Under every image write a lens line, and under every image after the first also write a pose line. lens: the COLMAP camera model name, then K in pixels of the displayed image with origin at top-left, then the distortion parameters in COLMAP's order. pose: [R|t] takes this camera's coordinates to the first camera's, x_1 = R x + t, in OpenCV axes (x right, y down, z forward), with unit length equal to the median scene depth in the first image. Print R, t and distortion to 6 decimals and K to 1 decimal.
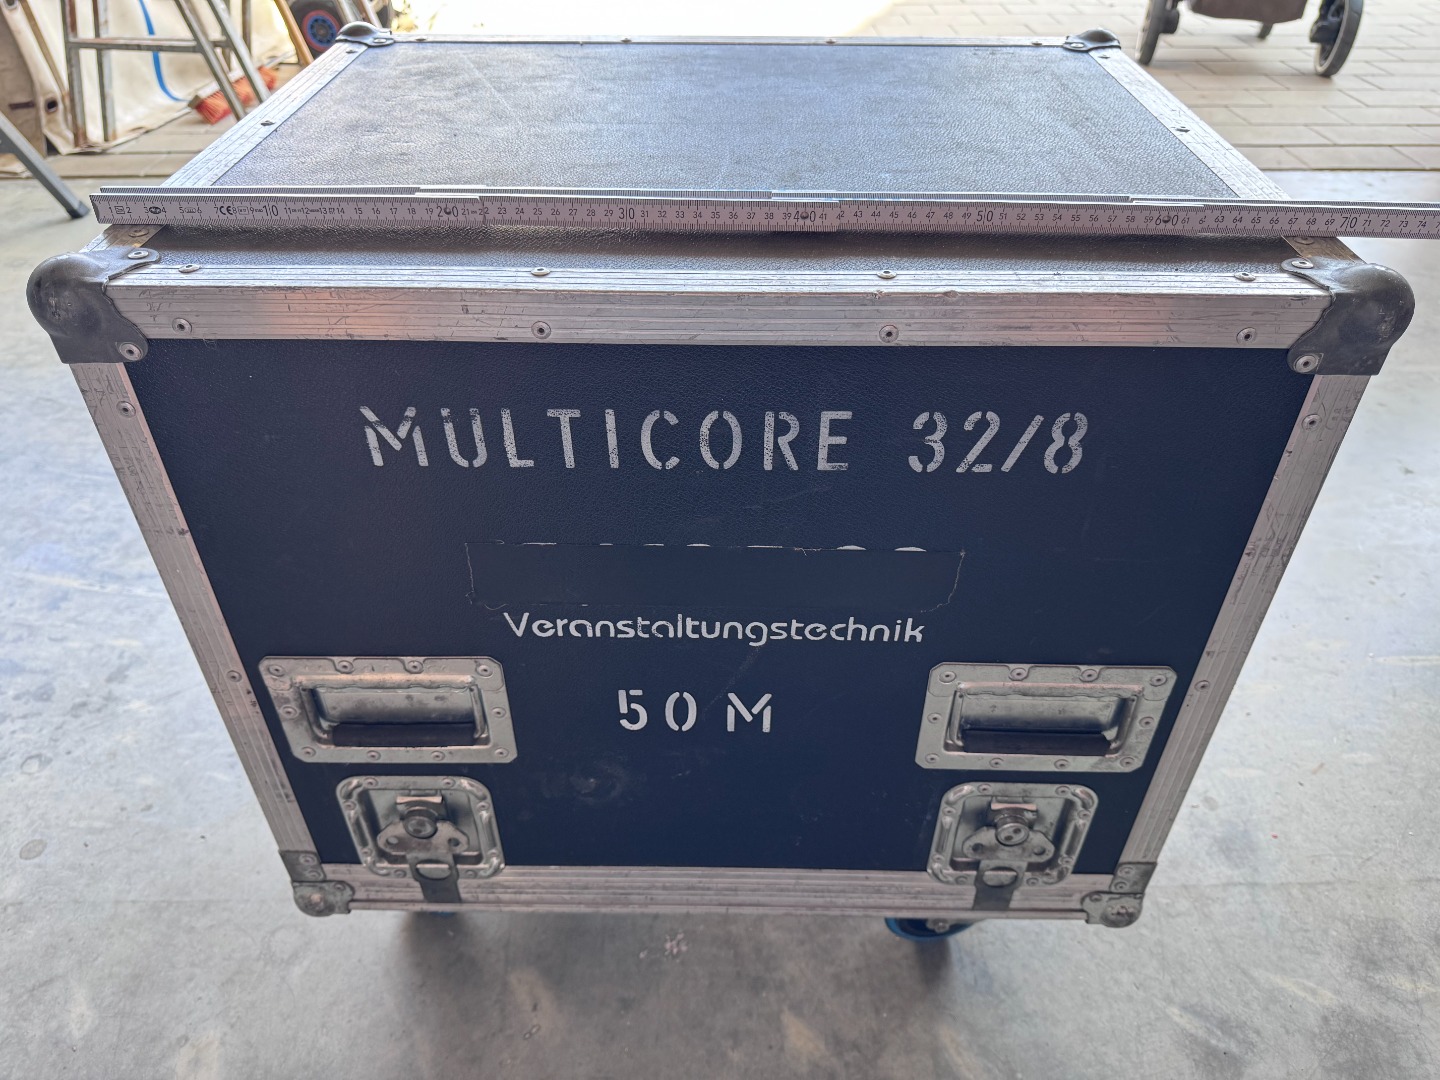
lens RADIAL K [[1034.9, 0, 717.2], [0, 1034.9, 535.6], [0, 0, 1]] dist [0.005349, -0.016634]
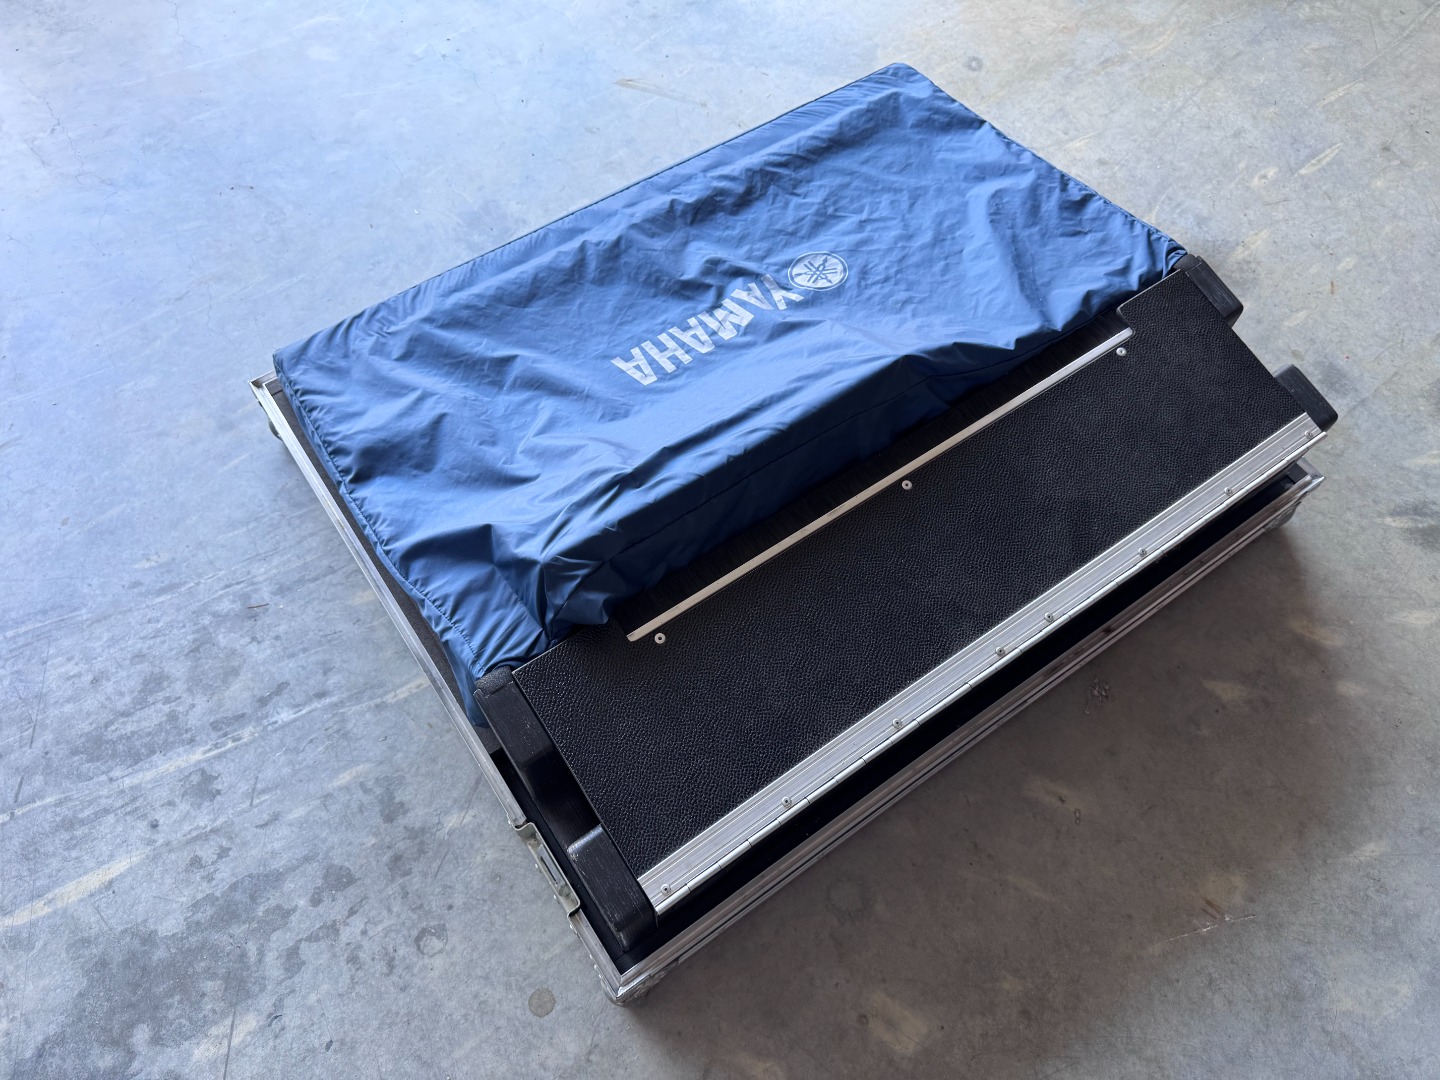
lens RADIAL K [[1034.9, 0, 709.1], [0, 1034.9, 540.0], [0, 0, 1]] dist [0.005349, -0.016634]
pose [[0.795067, -0.524450, 0.304665, -0.642178], [0.355098, 0.809722, 0.467179, -0.434656], [-0.491706, -0.263252, 0.830014, 0.279275]]
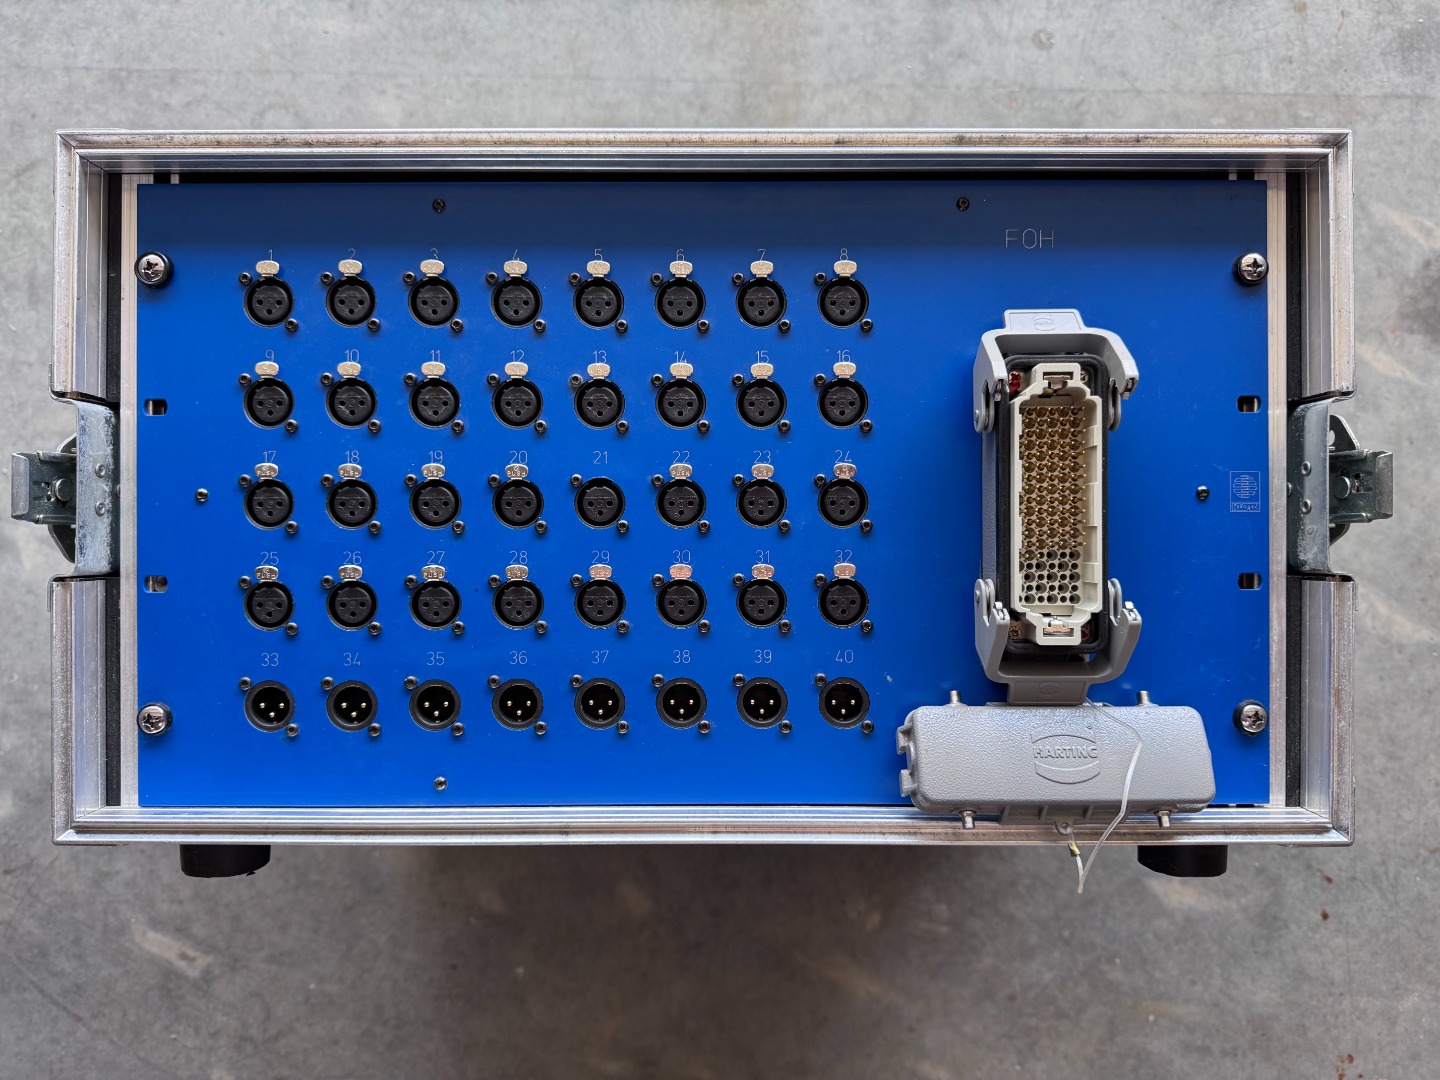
lens RADIAL K [[1034.9, 0, 719.2], [0, 1034.9, 538.9], [0, 0, 1]] dist [0.005349, -0.016634]
pose [[0.999220, 0.039420, -0.002371, -0.029872], [-0.022669, 0.621705, 0.782924, -0.080733], [0.032337, -0.782259, 0.622113, 0.192206]]
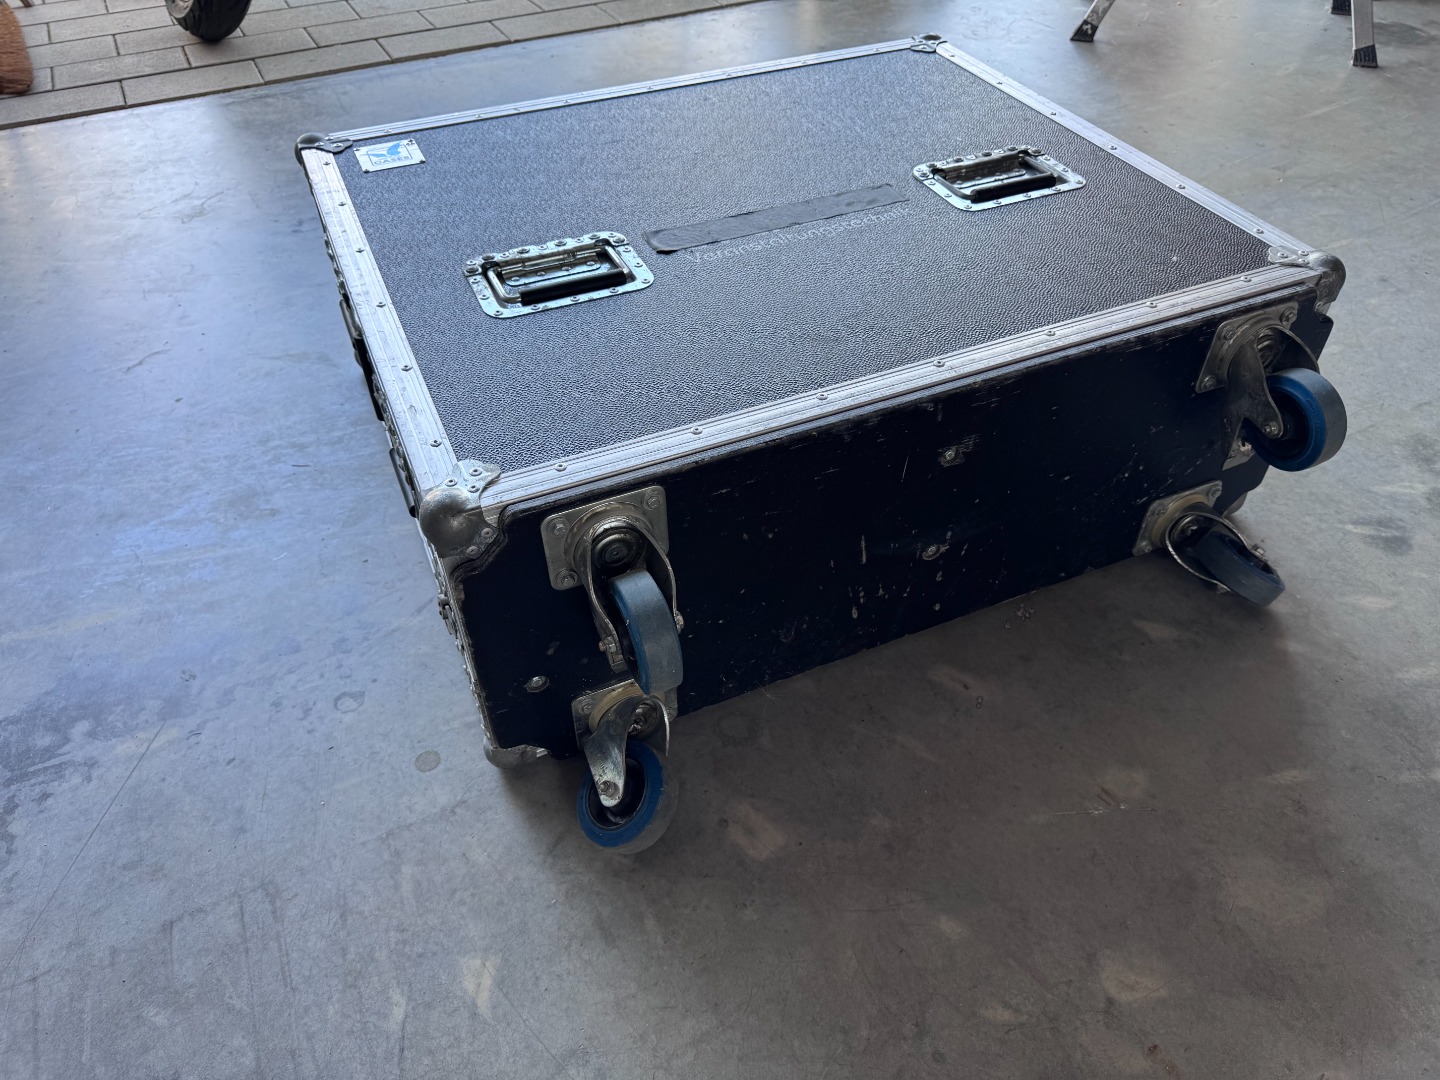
lens RADIAL K [[1034.9, 0, 713.4], [0, 1034.9, 531.6], [0, 0, 1]] dist [0.005349, -0.016634]
pose [[0.898324, -0.304108, 0.317069, -0.700300], [0.277507, 0.952277, 0.127114, 0.050201], [-0.340594, -0.026201, 0.939845, -0.007667]]
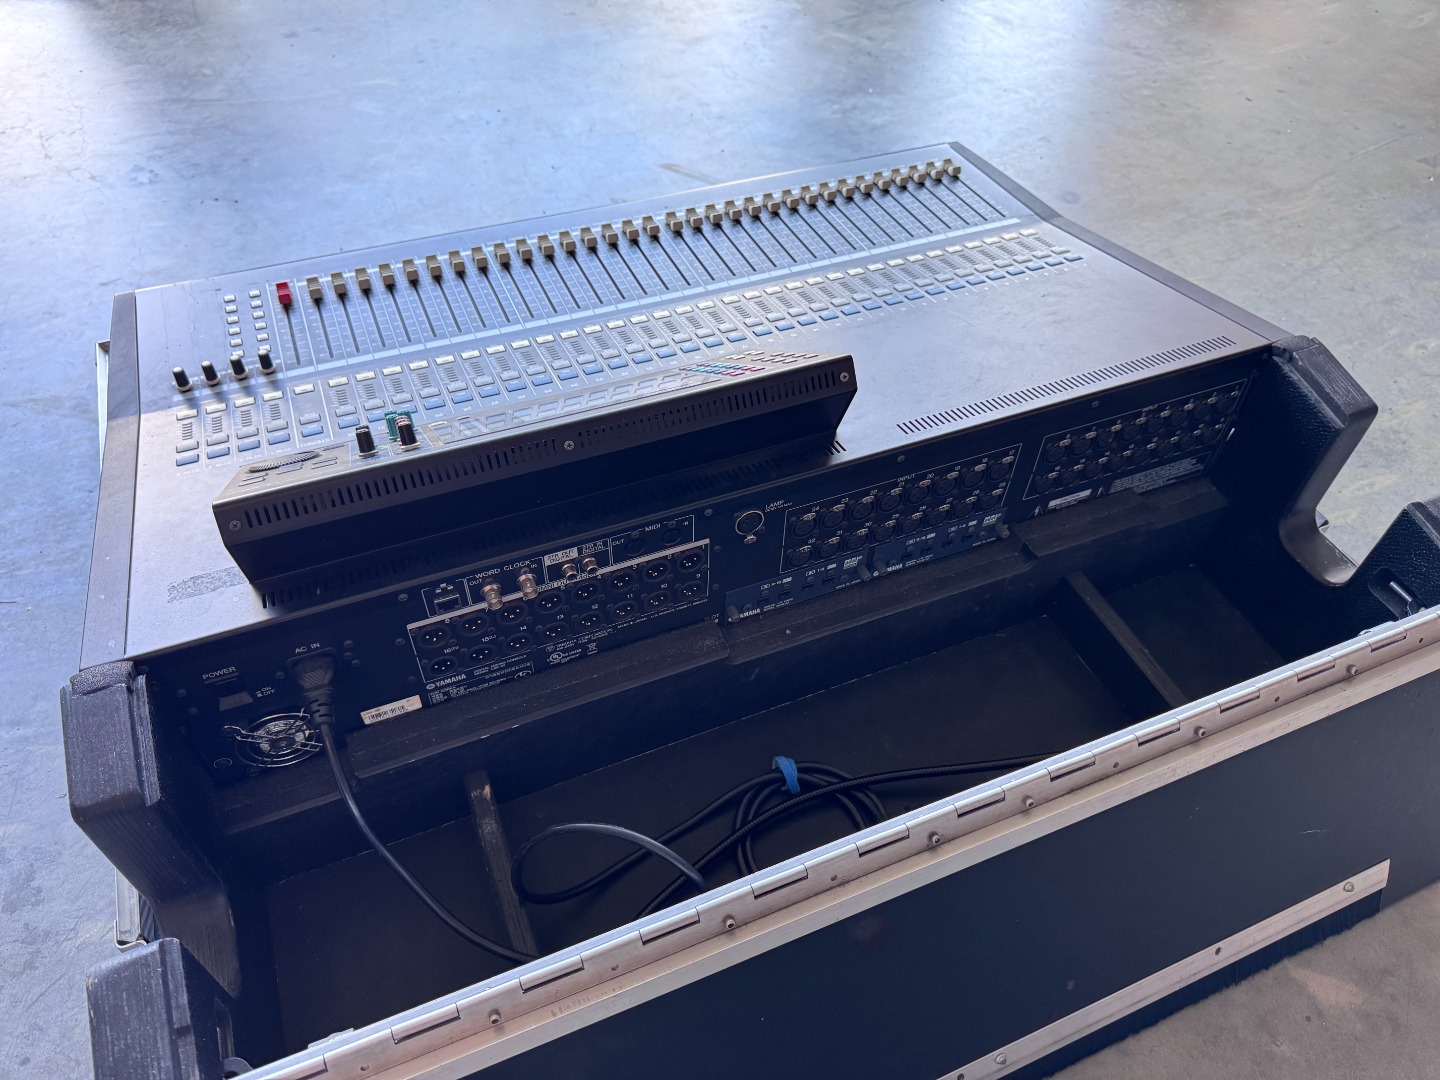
lens RADIAL K [[1034.9, 0, 714.1], [0, 1034.9, 538.5], [0, 0, 1]] dist [0.005349, -0.016634]
pose [[0.903813, -0.295784, 0.309246, -0.433706], [0.238682, 0.948254, 0.209393, -0.103603], [-0.355179, -0.115441, 0.927643, 0.432169]]
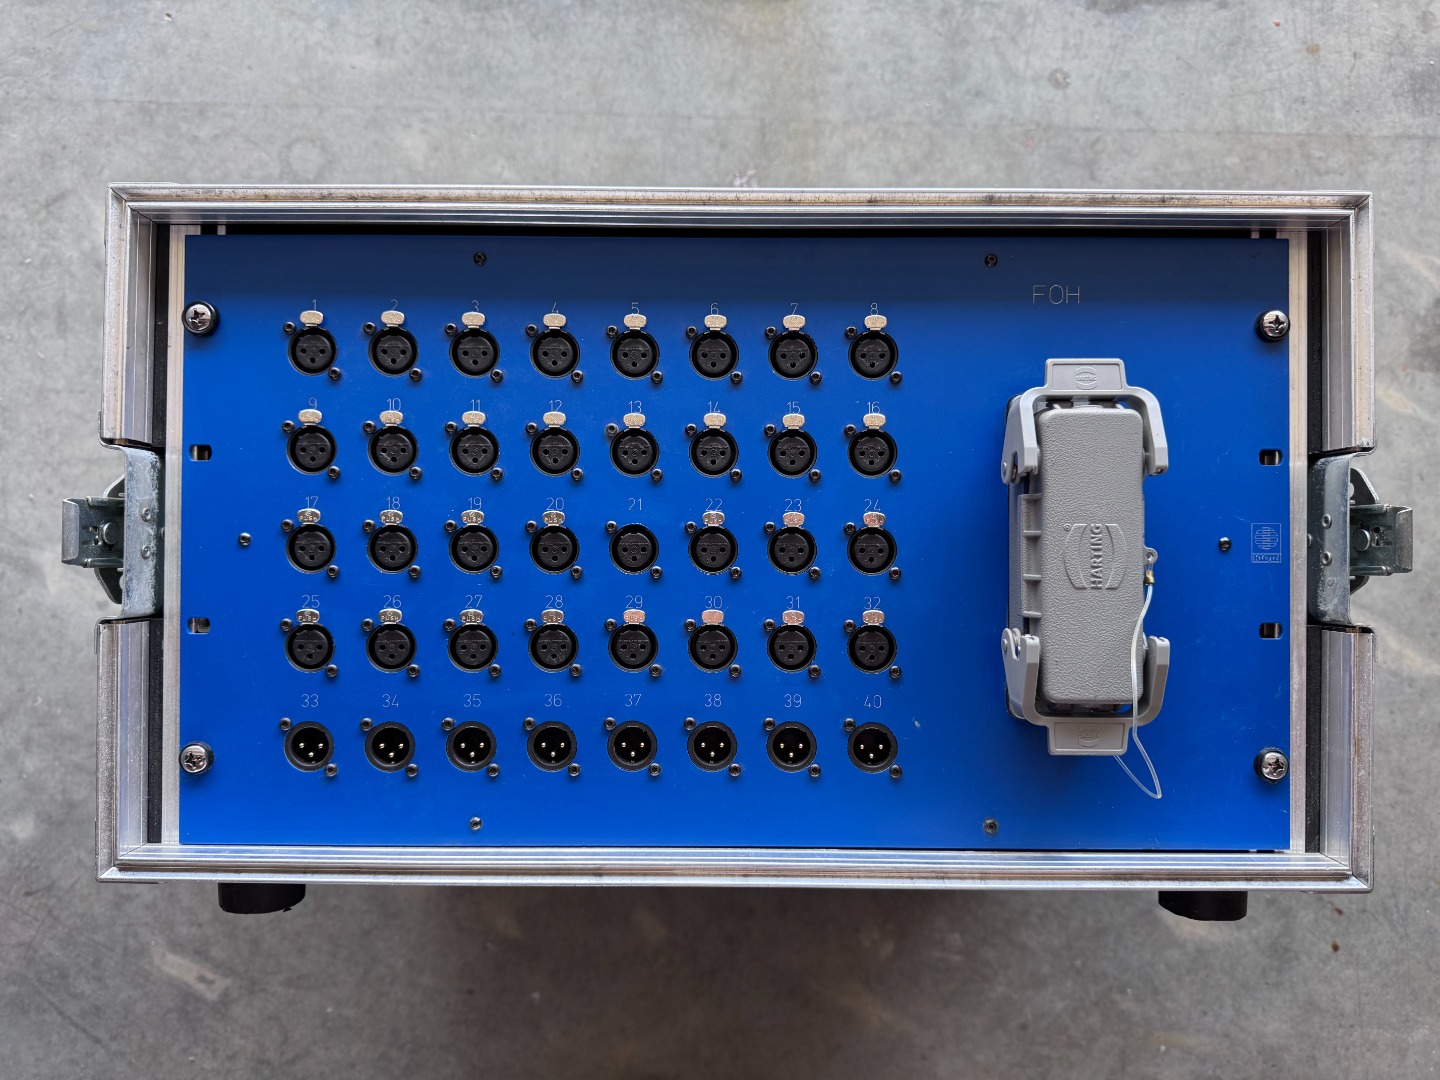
lens RADIAL K [[1034.9, 0, 718.6], [0, 1034.9, 540.6], [0, 0, 1]] dist [0.005349, -0.016634]
pose [[0.998907, 0.046512, -0.004728, -0.043832], [-0.025600, 0.628791, 0.777153, -0.097561], [0.039120, -0.776182, 0.629294, 0.197880]]
